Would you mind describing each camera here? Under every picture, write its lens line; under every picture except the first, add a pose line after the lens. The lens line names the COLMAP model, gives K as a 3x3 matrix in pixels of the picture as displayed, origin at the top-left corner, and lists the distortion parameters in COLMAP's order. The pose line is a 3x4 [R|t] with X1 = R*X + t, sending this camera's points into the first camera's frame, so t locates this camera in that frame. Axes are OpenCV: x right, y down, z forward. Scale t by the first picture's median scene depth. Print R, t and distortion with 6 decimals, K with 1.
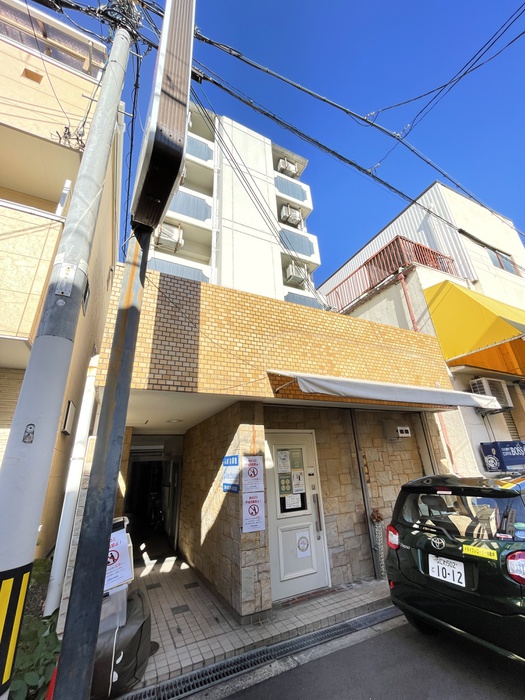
lens RADIAL K [[283.2, 0, 264.3], [0, 283.2, 350.3], [0, 0, 1]] dist [-0.003491, -0.000105]
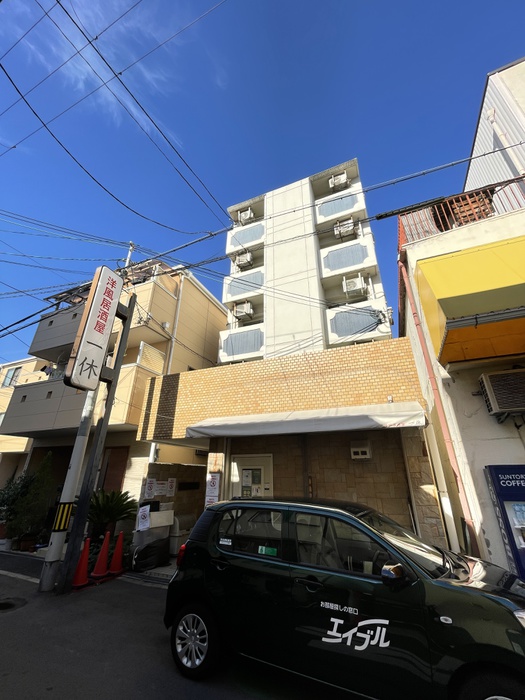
lens RADIAL K [[283.2, 0, 263.9], [0, 283.2, 350.5], [0, 0, 1]] dist [-0.003491, -0.000105]
pose [[0.646076, -0.268074, -0.714648, 1.294876], [0.254252, 0.958408, -0.129655, -0.011118], [0.719682, -0.097934, 0.687363, 0.152484]]
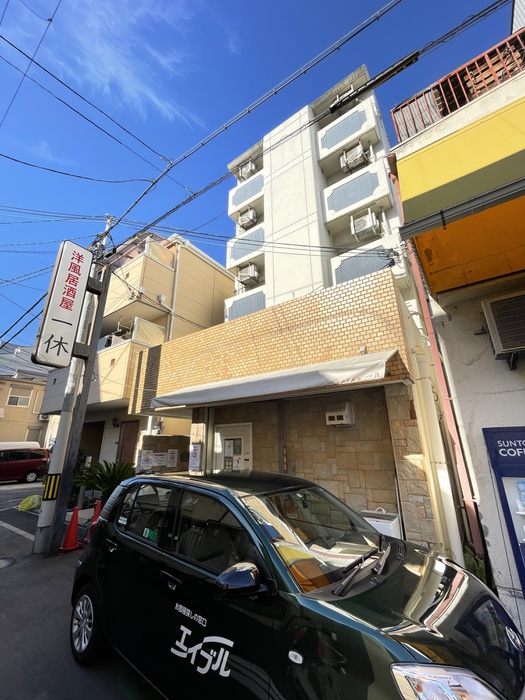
lens RADIAL K [[283.2, 0, 263.7], [0, 283.2, 350.4], [0, 0, 1]] dist [-0.003491, -0.000105]
pose [[0.471715, -0.245600, -0.846856, 1.365438], [0.320806, 0.942407, -0.094616, 0.139656], [0.821321, -0.227045, 0.523338, 0.544387]]
